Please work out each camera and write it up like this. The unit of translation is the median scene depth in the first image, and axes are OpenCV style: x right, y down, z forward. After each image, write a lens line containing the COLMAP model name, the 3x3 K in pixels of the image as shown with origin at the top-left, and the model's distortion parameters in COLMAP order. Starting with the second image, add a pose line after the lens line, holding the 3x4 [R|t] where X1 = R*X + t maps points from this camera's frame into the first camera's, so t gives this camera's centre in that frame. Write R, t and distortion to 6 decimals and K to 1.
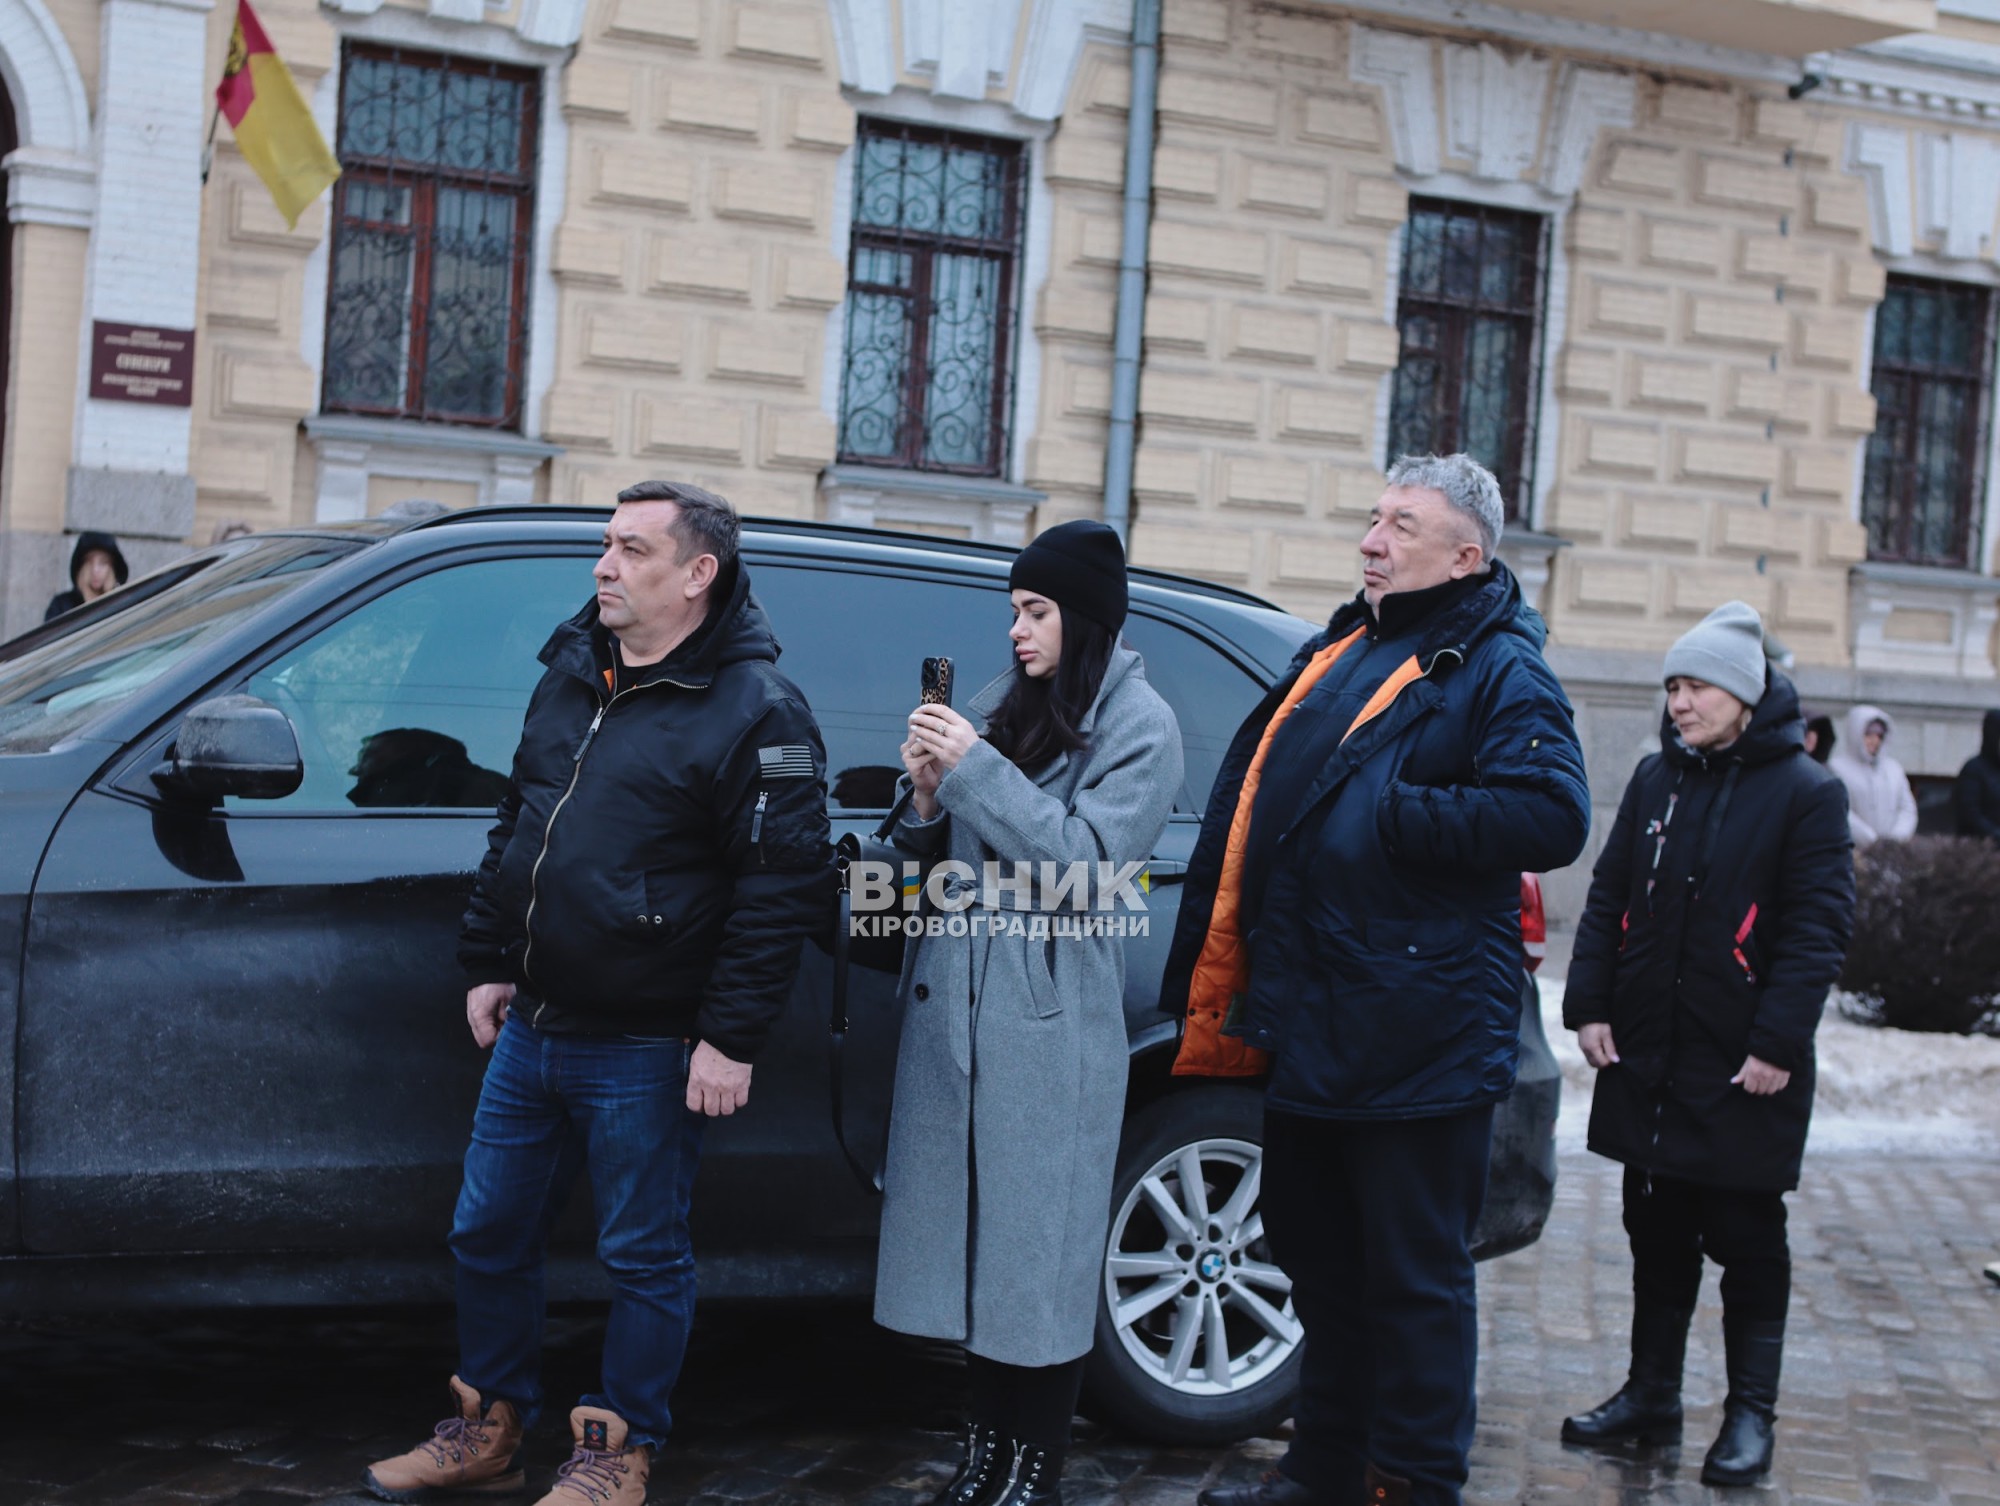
lens RADIAL K [[3151.3, 0, 991.2], [0, 3151.3, 737.0], [0, 0, 1]] dist [-0.010017, 0.000000]
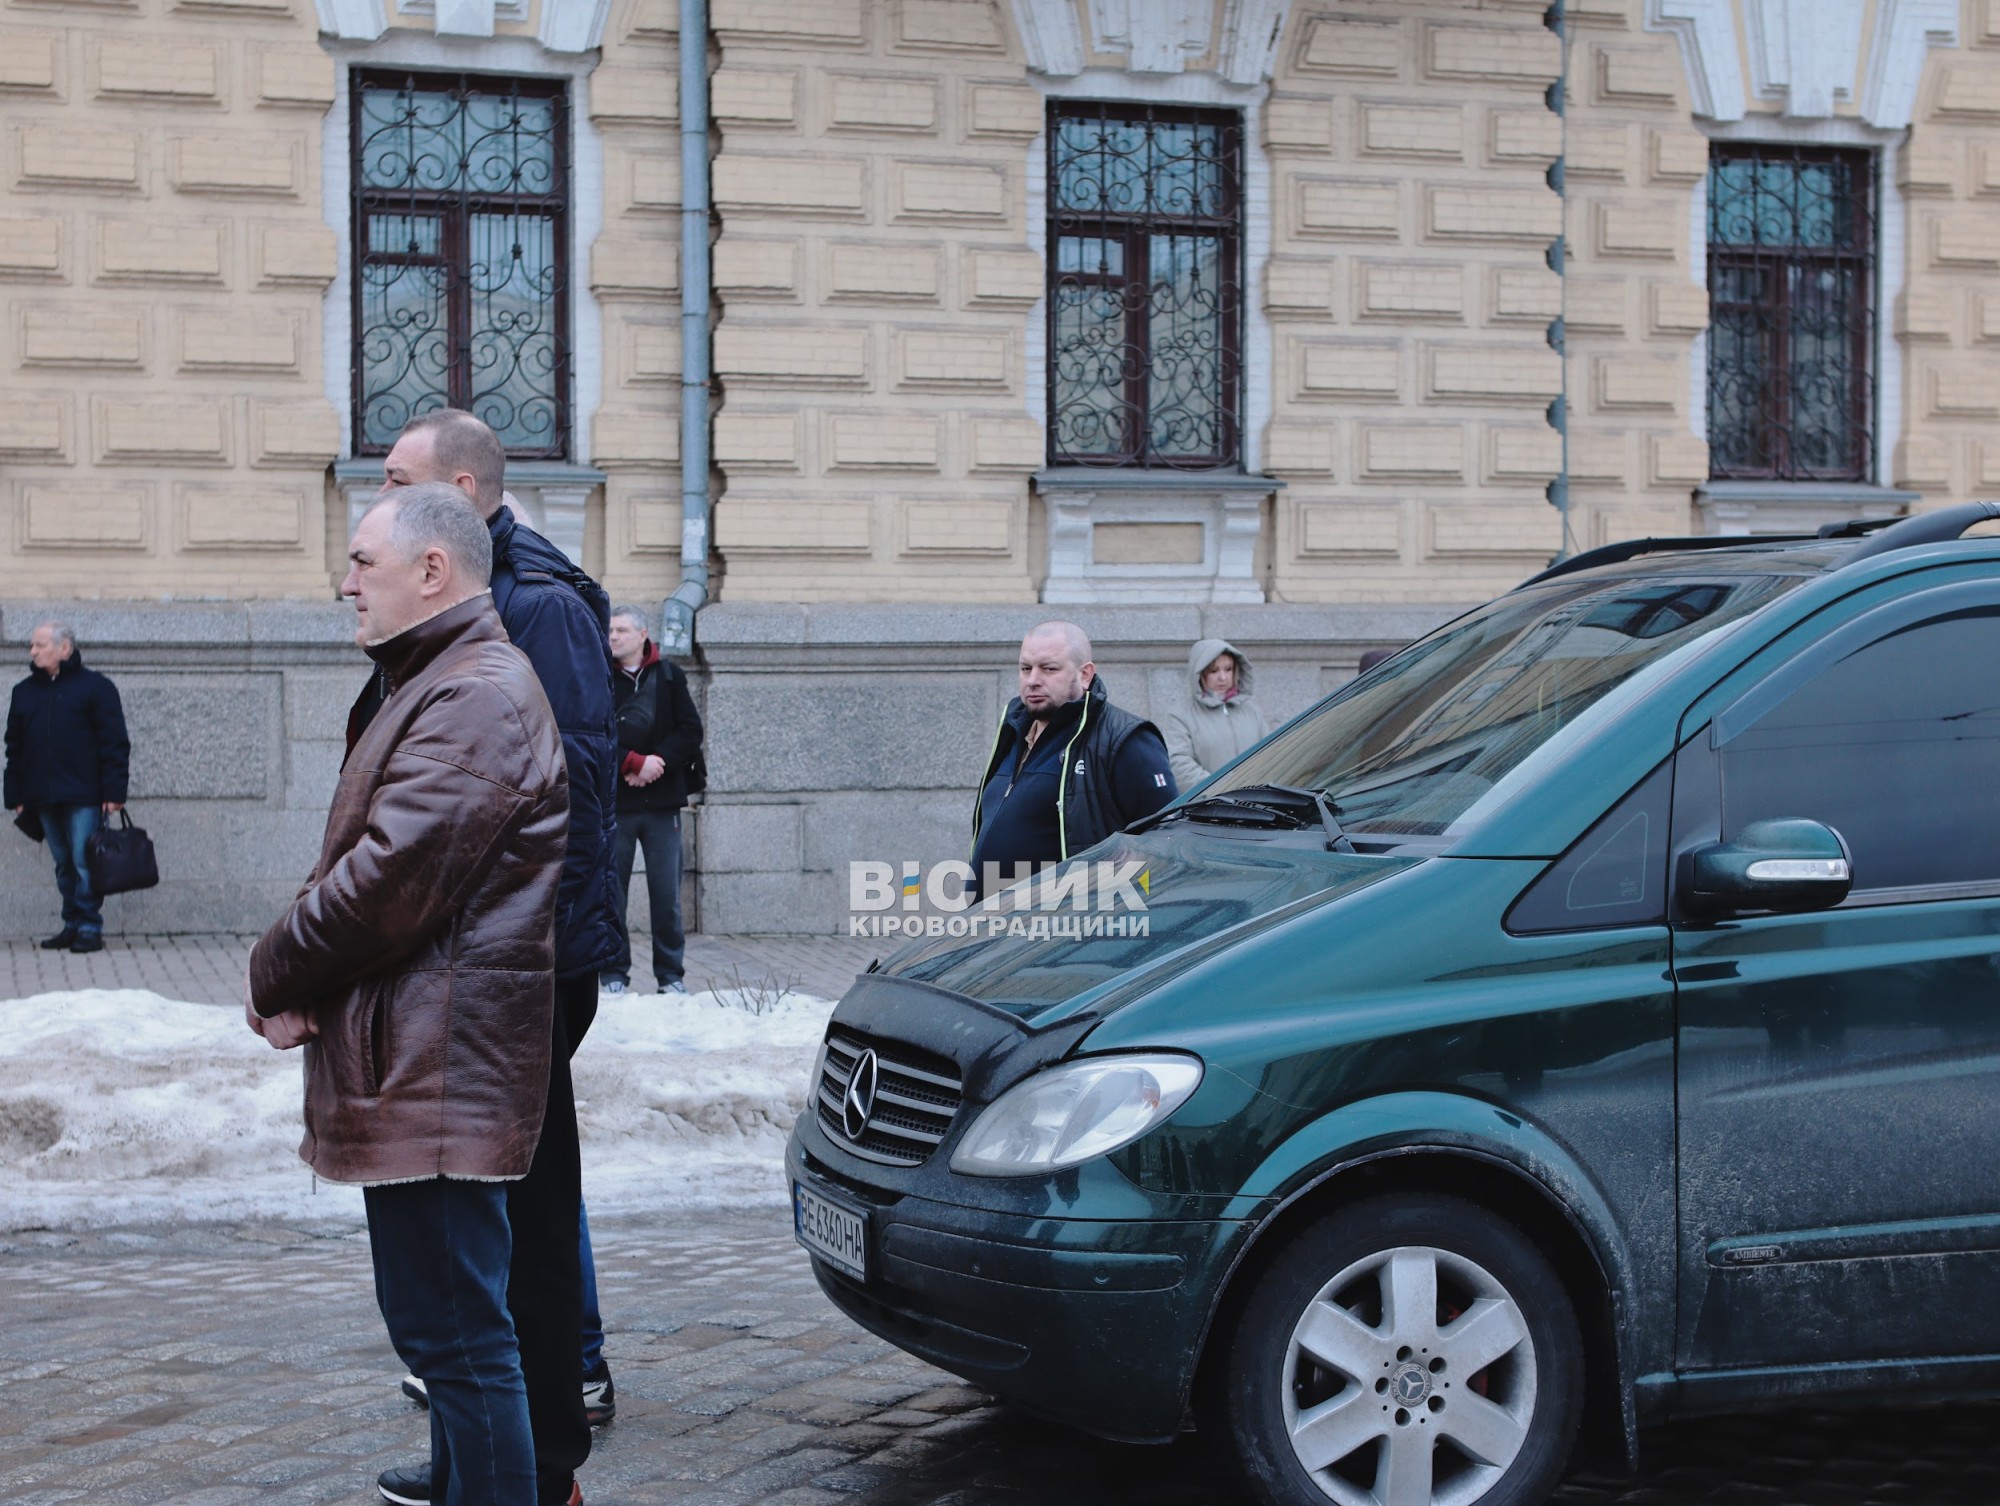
lens RADIAL K [[3151.3, 0, 1009.2], [0, 3151.3, 761.7], [0, 0, 1]] dist [-0.010017, 0.000000]
pose [[0.984111, -0.062005, -0.166378, 0.256244], [0.062392, 0.998047, -0.002903, 0.012954], [0.166233, -0.007524, 0.986058, 0.135732]]
